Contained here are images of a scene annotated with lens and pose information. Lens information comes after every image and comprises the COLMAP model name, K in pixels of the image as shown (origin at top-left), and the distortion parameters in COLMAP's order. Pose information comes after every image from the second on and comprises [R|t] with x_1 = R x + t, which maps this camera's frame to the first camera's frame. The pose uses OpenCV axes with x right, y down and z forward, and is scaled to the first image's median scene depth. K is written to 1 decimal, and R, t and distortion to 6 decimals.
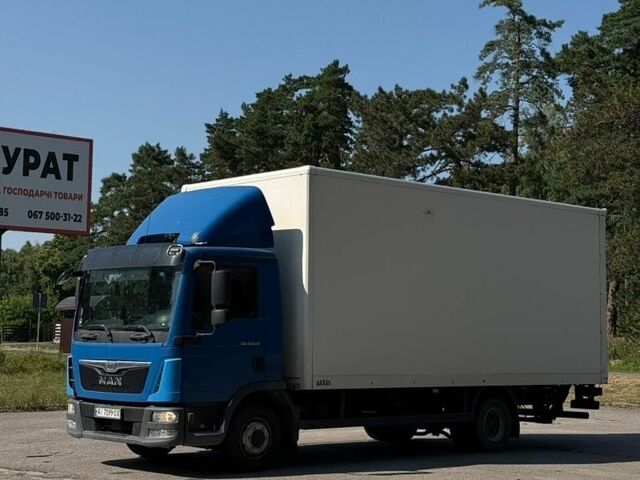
lens RADIAL K [[1207.6, 0, 320.0], [0, 1207.6, 240.0], [0, 0, 1]] dist [0.103080, 0.069188]
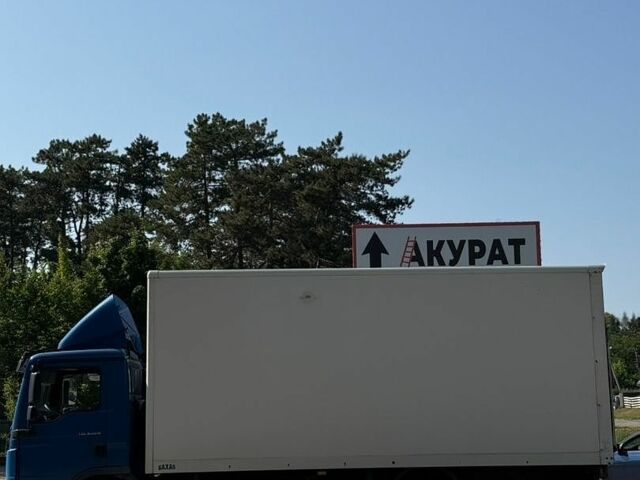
lens RADIAL K [[1207.6, 0, 320.0], [0, 1207.6, 240.0], [0, 0, 1]] dist [0.103080, 0.069188]
pose [[0.767408, -0.122057, -0.629434, 0.327431], [0.084162, 0.992395, -0.089830, 0.009744], [0.635611, 0.015961, 0.771844, 0.093629]]
